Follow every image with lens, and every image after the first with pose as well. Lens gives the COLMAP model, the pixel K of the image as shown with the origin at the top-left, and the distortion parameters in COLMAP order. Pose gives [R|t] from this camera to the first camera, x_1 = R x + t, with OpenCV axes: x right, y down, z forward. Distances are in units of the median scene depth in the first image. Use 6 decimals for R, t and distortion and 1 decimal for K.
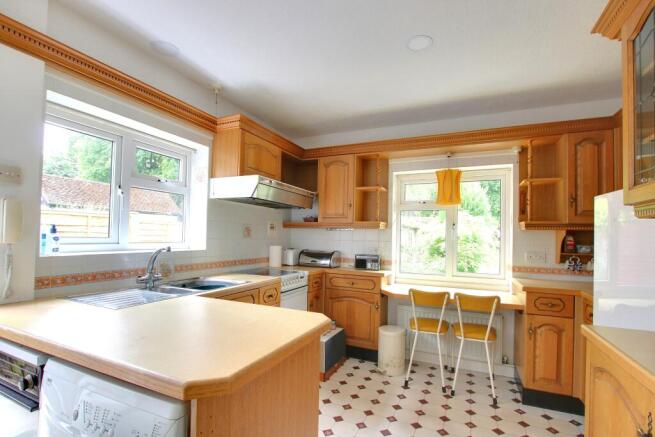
lens RADIAL K [[309.1, 0, 330.8], [0, 309.1, 223.3], [0, 0, 1]] dist [-0.006028, 0.000548]
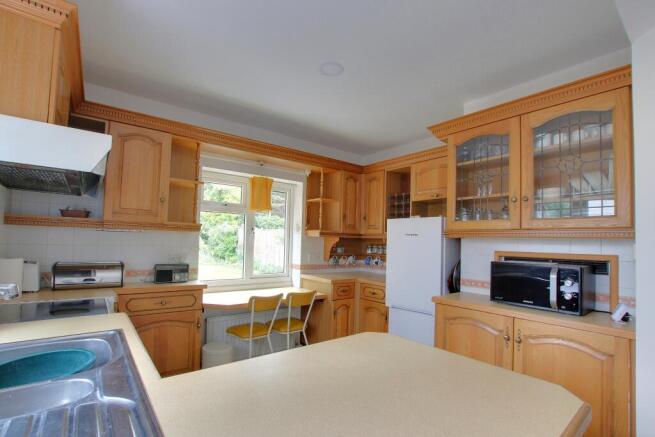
lens RADIAL K [[309.1, 0, 330.4], [0, 309.1, 221.2], [0, 0, 1]] dist [-0.006028, 0.000548]
pose [[0.467214, 0.053377, 0.882532, -0.431899], [-0.051899, 0.998111, -0.032892, -0.002269], [-0.882620, -0.030435, 0.469101, 0.300146]]
